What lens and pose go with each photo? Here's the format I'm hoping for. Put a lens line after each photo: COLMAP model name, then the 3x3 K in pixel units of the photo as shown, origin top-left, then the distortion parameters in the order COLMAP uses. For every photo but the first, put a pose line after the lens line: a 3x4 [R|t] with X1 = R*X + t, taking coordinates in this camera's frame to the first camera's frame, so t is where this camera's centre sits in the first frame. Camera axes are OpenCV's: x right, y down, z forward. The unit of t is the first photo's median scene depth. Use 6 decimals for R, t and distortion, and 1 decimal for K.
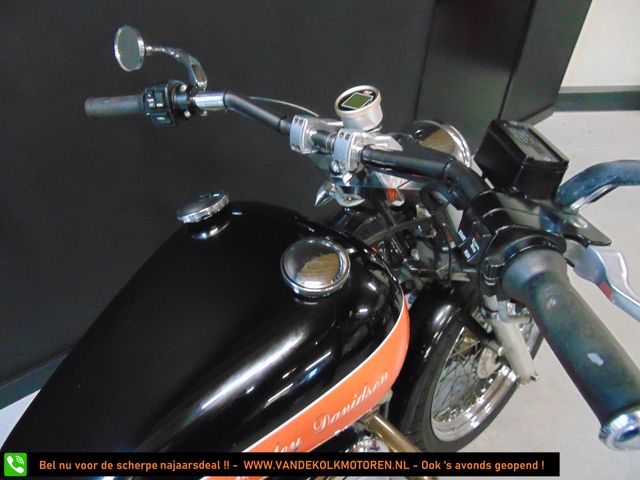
lens RADIAL K [[479.8, 0, 318.8], [0, 479.8, 240.1], [0, 0, 1]] dist [-0.034511, 0.067358]
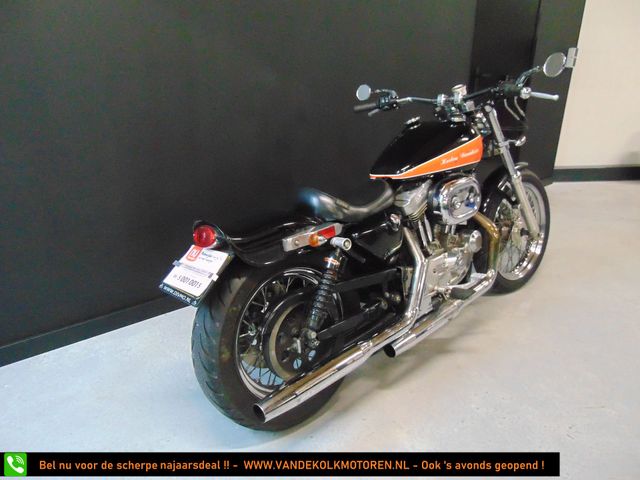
lens RADIAL K [[479.8, 0, 319.8], [0, 479.8, 243.2], [0, 0, 1]] dist [-0.034511, 0.067358]
pose [[0.998186, -0.033141, -0.050264, -0.691544], [0.017291, 0.957495, -0.287931, 1.546503], [0.057670, 0.286540, 0.956331, -1.776087]]
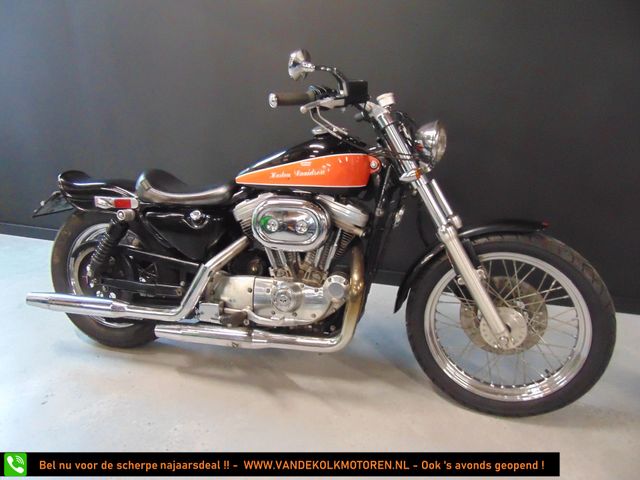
lens RADIAL K [[479.8, 0, 321.9], [0, 479.8, 239.6], [0, 0, 1]] dist [-0.034511, 0.067358]
pose [[0.502040, 0.242565, -0.830131, 2.056533], [-0.505259, 0.861283, -0.053898, 0.627491], [0.701904, 0.446490, 0.554957, -0.303329]]
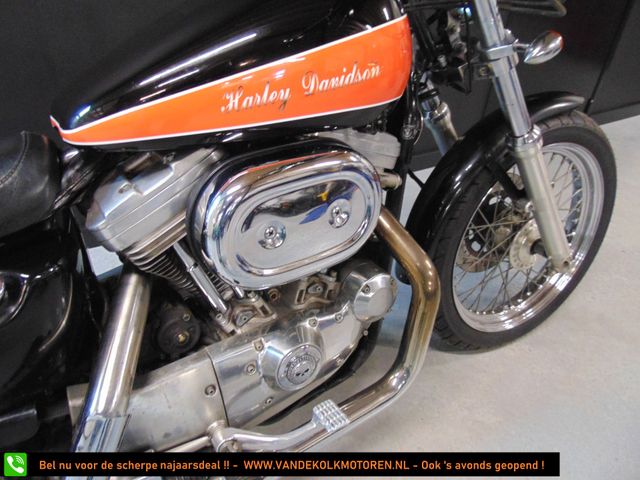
lens RADIAL K [[479.8, 0, 318.0], [0, 479.8, 239.8], [0, 0, 1]] dist [-0.034511, 0.067358]
pose [[0.975601, 0.129849, -0.177037, 0.204967], [-0.139183, 0.989405, -0.041309, 0.595993], [0.169797, 0.064942, 0.983337, -0.067782]]
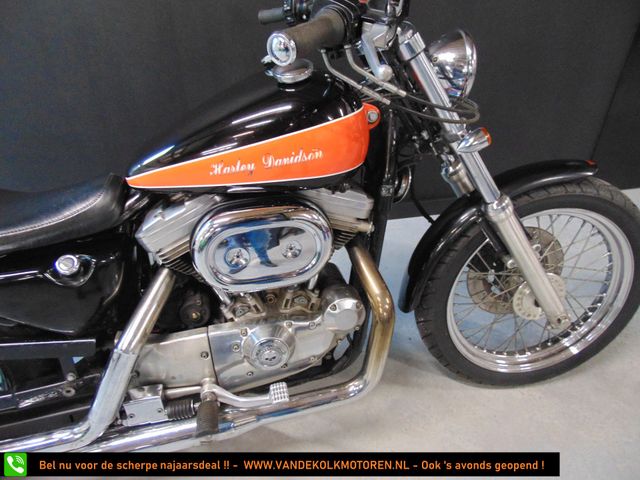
lens RADIAL K [[479.8, 0, 318.4], [0, 479.8, 239.0], [0, 0, 1]] dist [-0.034511, 0.067358]
pose [[0.839483, 0.264754, -0.474525, 0.765899], [-0.288396, 0.957214, 0.023862, 0.415298], [0.460540, 0.116819, 0.879918, -0.273596]]
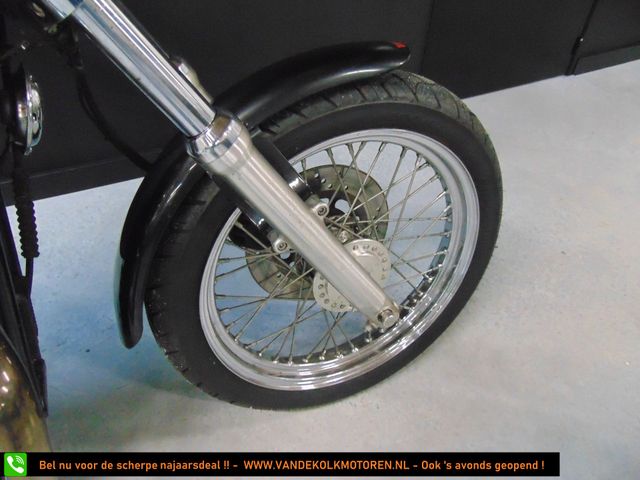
lens RADIAL K [[479.8, 0, 318.6], [0, 479.8, 234.8], [0, 0, 1]] dist [-0.034511, 0.067358]
pose [[0.960728, 0.175571, -0.214887, 0.819466], [-0.161039, 0.983409, 0.083501, 0.240326], [0.225982, -0.045617, 0.973063, 0.640274]]
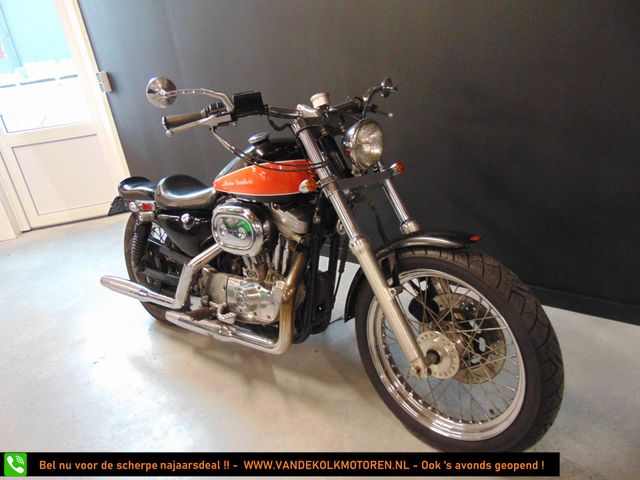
lens RADIAL K [[479.8, 0, 323.9], [0, 479.8, 240.6], [0, 0, 1]] dist [-0.034511, 0.067358]
pose [[0.091028, 0.307293, -0.947251, 2.407181], [-0.479586, 0.847158, 0.228736, -0.222128], [0.872760, 0.433467, 0.224489, 0.720243]]
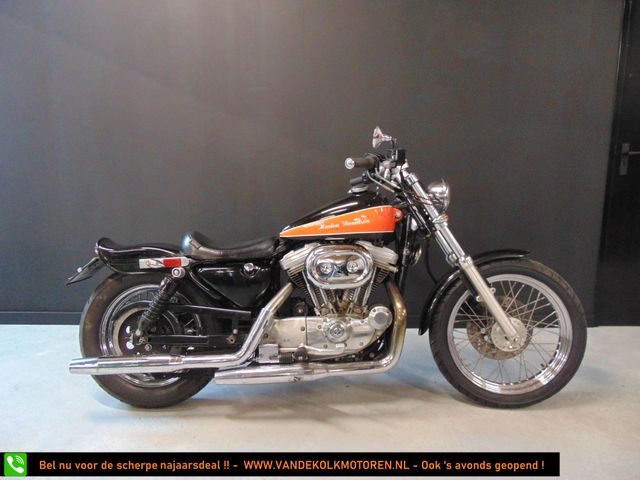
lens RADIAL K [[479.8, 0, 319.5], [0, 479.8, 239.8], [0, 0, 1]] dist [-0.034511, 0.067358]
pose [[0.710580, 0.072935, -0.699826, 1.874785], [-0.390375, 0.868360, -0.305874, 1.291035], [0.585392, 0.490542, 0.645511, -1.108372]]
